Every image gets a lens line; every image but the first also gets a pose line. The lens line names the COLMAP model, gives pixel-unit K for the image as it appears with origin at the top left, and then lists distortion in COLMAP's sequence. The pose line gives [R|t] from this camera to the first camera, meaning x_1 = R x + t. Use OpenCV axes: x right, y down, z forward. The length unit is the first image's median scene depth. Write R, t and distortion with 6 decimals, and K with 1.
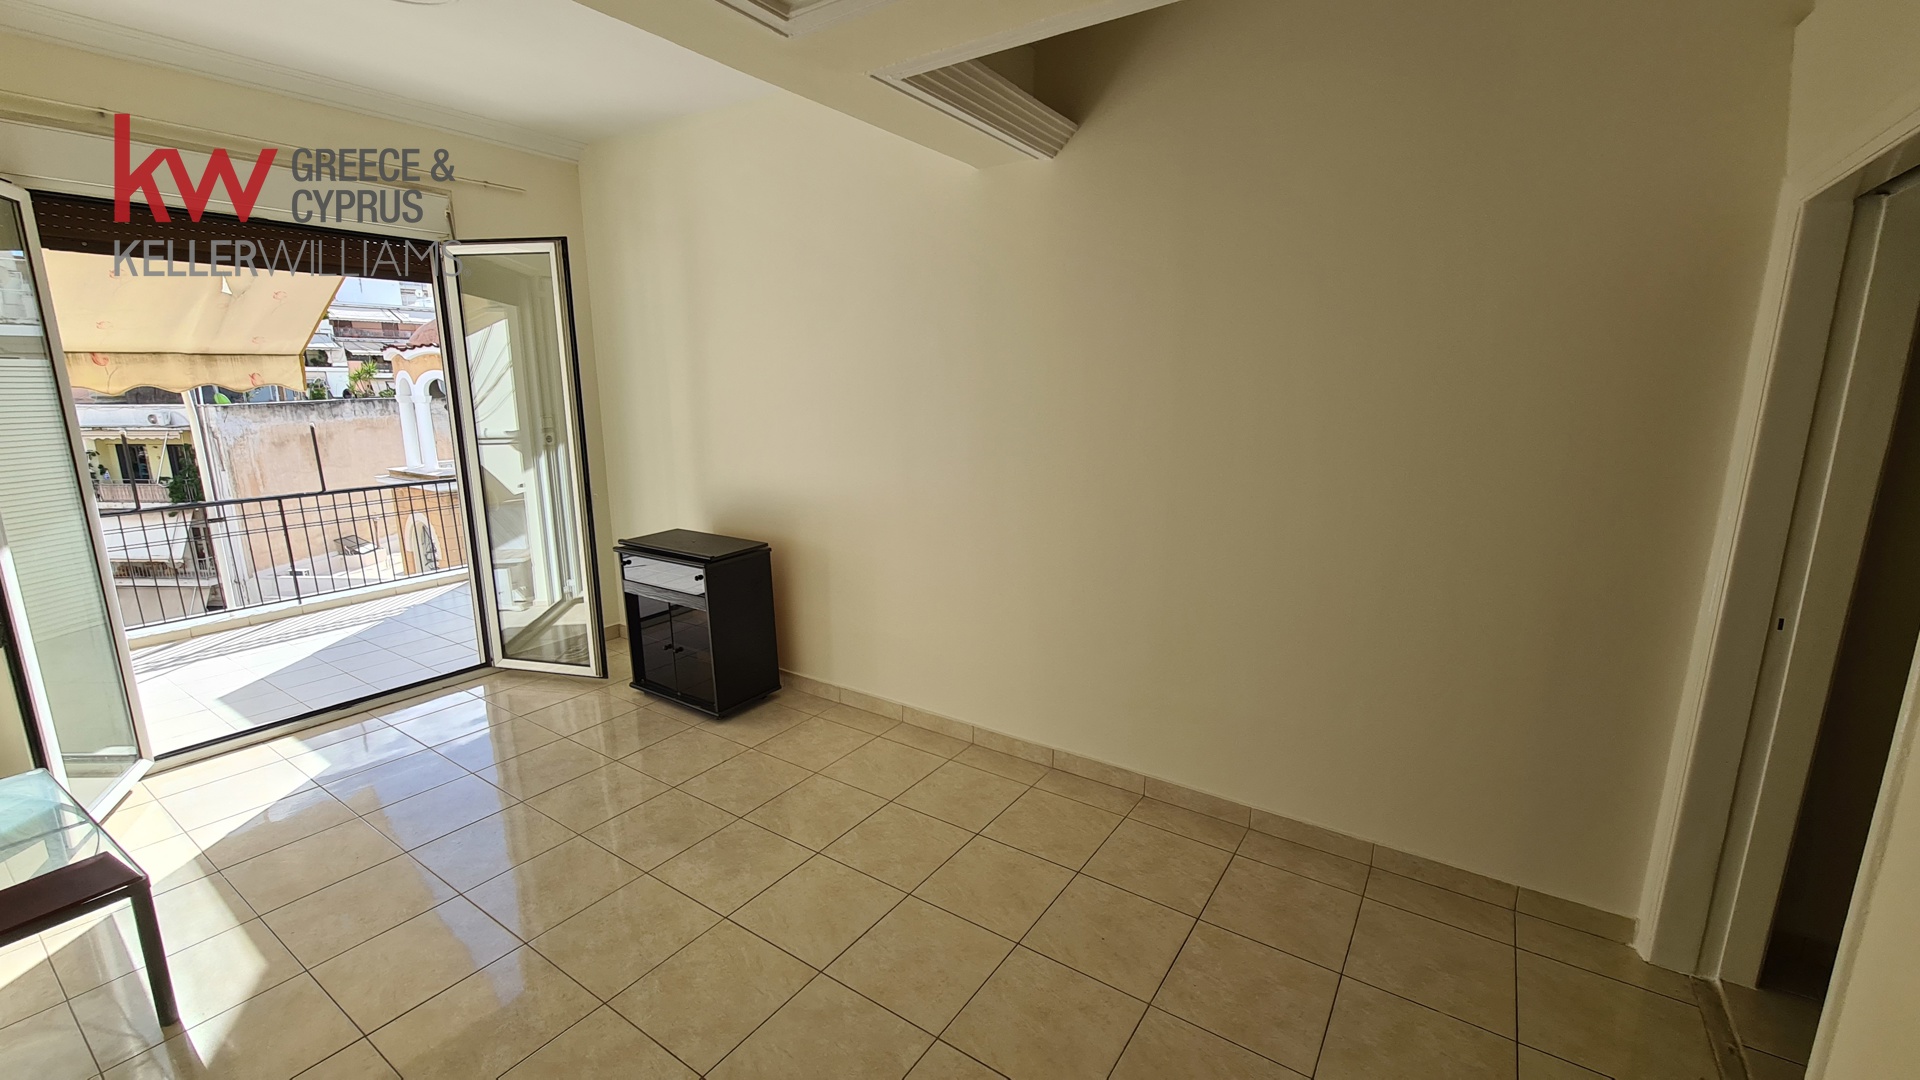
lens RADIAL K [[780.3, 0, 960.0], [0, 780.3, 540.0], [0, 0, 1]] dist [-0.002829, -0.000131]
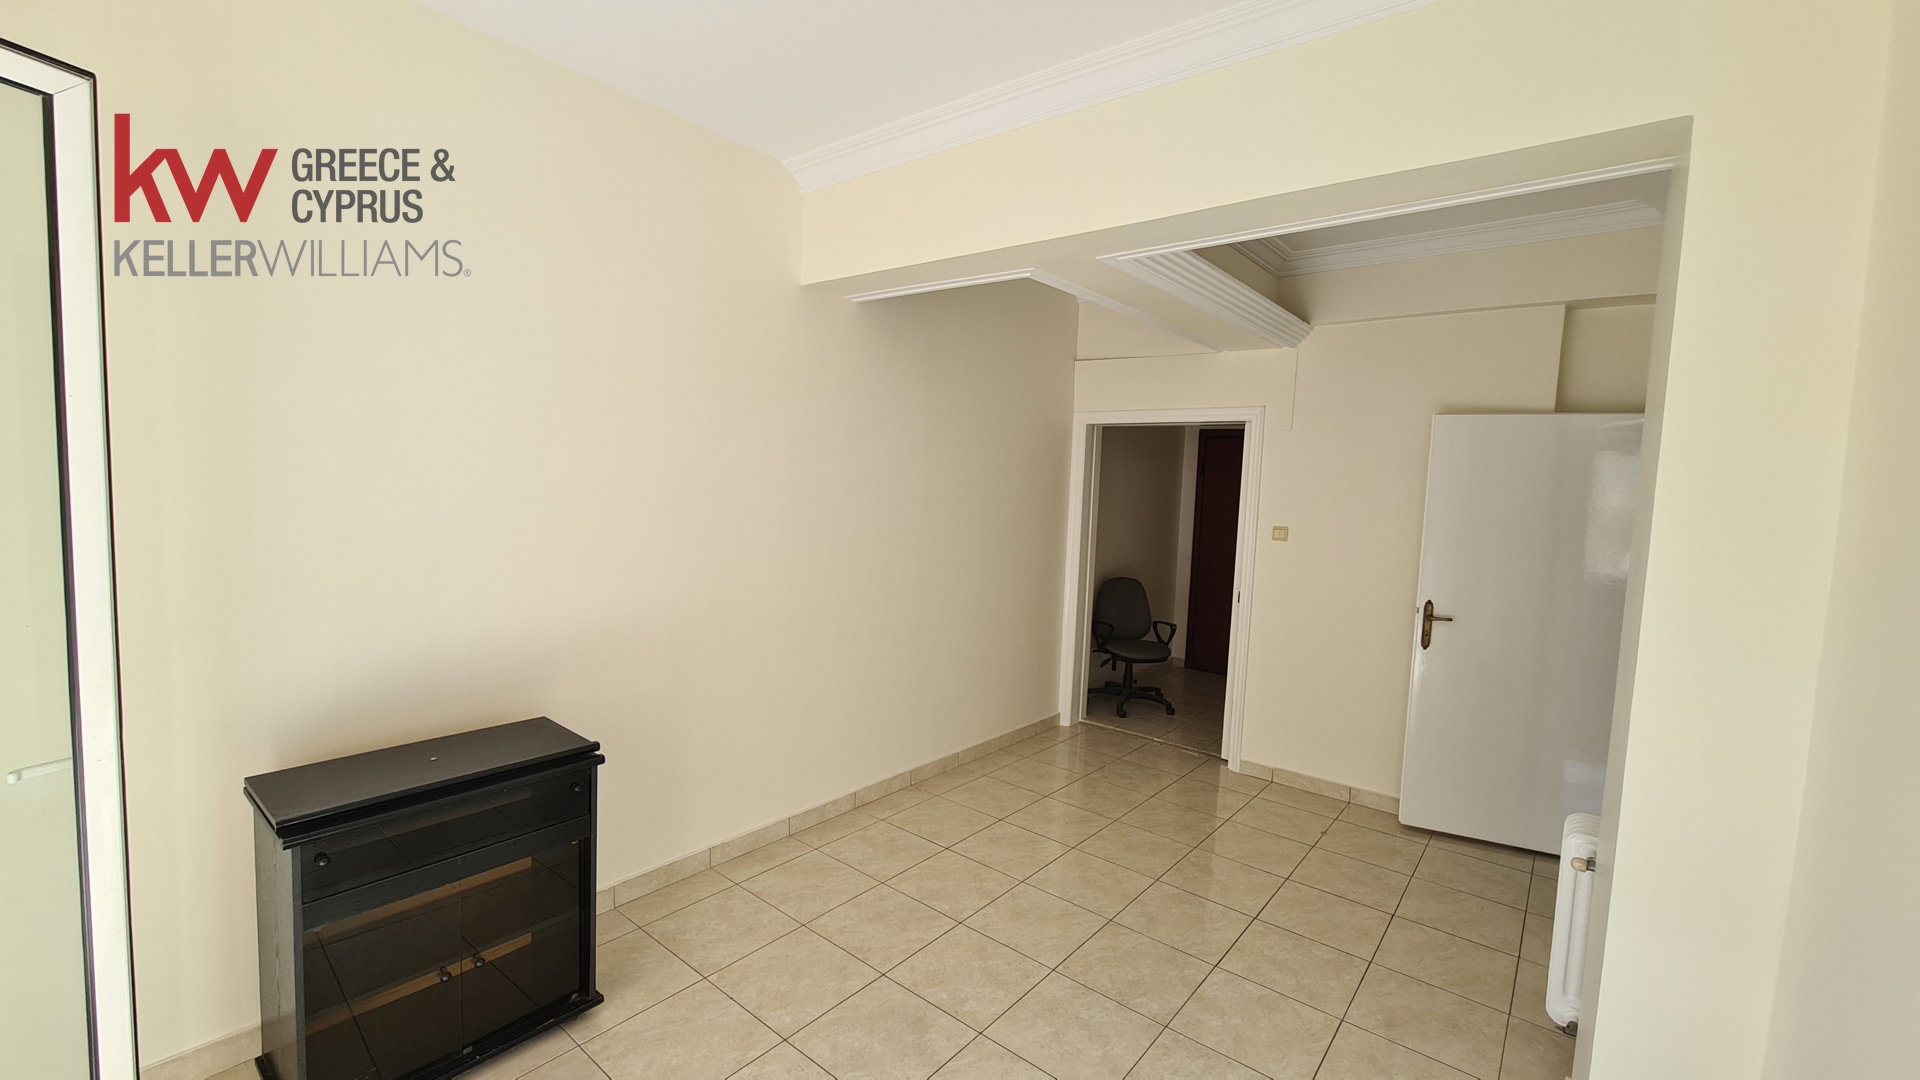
lens RADIAL K [[780.3, 0, 960.0], [0, 780.3, 540.0], [0, 0, 1]] dist [-0.002829, -0.000131]
pose [[0.085647, -0.073632, 0.993601, -1.061391], [0.162518, 0.984941, 0.058981, -0.151892], [-0.982981, 0.156426, 0.096324, 0.730092]]
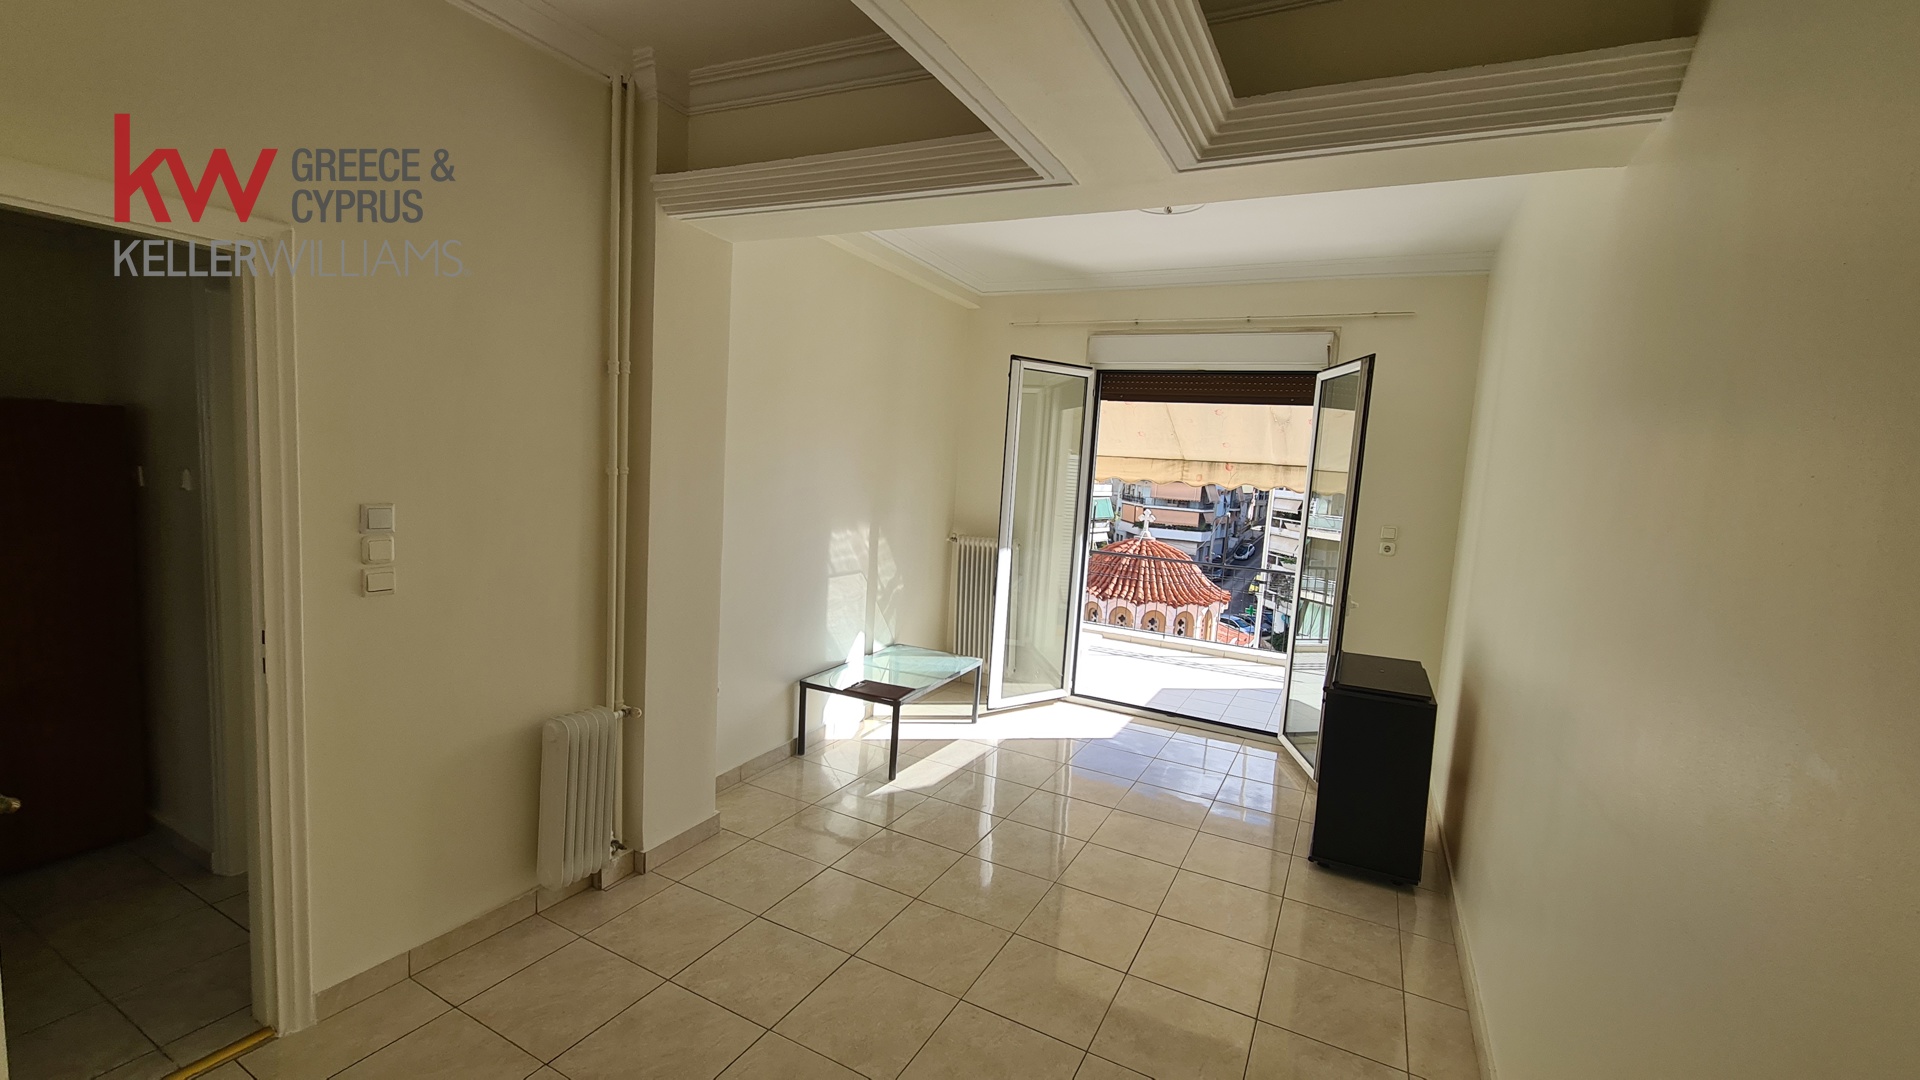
lens RADIAL K [[780.3, 0, 960.0], [0, 780.3, 540.0], [0, 0, 1]] dist [-0.002829, -0.000131]
pose [[0.105549, 0.106453, -0.988700, 0.594548], [-0.263752, 0.961640, 0.075382, -0.104812], [0.958798, 0.252815, 0.129577, 0.495772]]
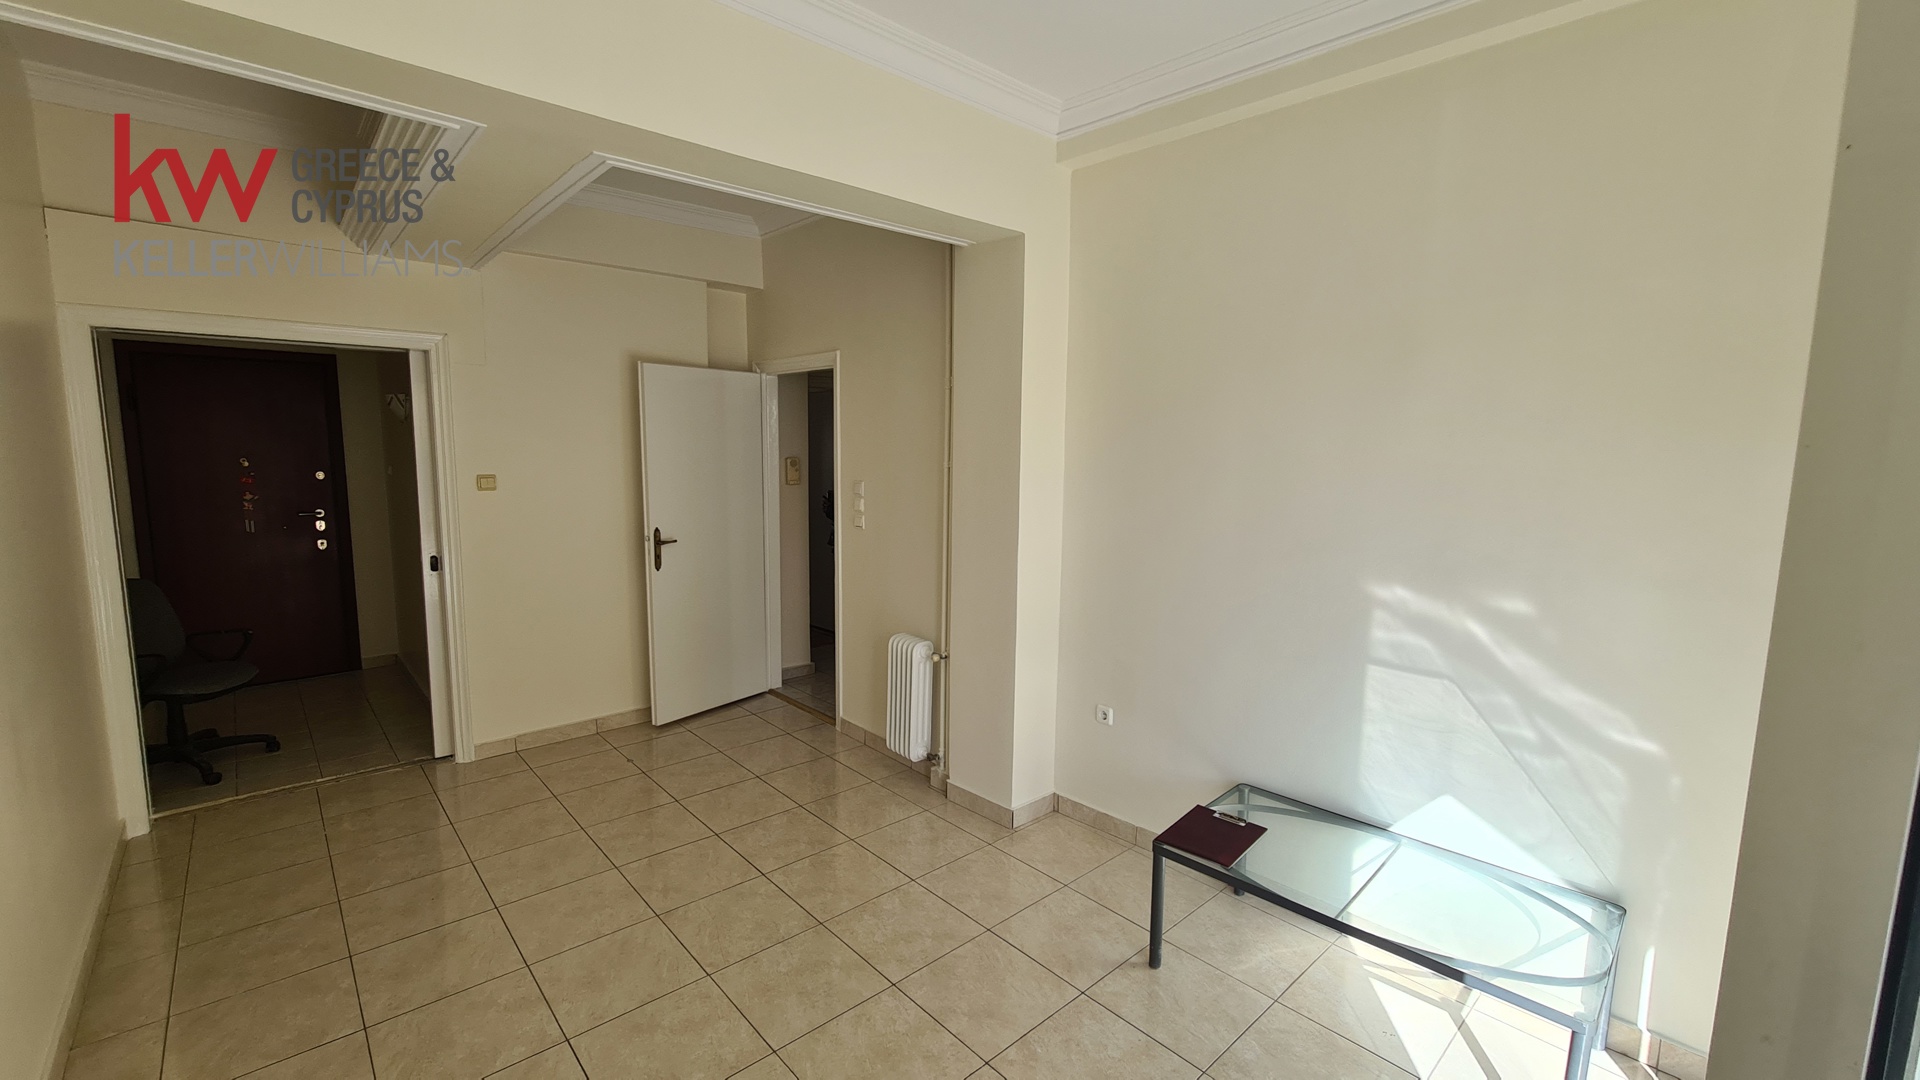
lens RADIAL K [[780.3, 0, 960.0], [0, 780.3, 540.0], [0, 0, 1]] dist [-0.002829, -0.000131]
pose [[-0.972180, -0.040993, 0.230618, -0.642285], [0.034949, 0.948159, 0.315868, -0.269325], [-0.231611, 0.315140, -0.920349, 1.307513]]
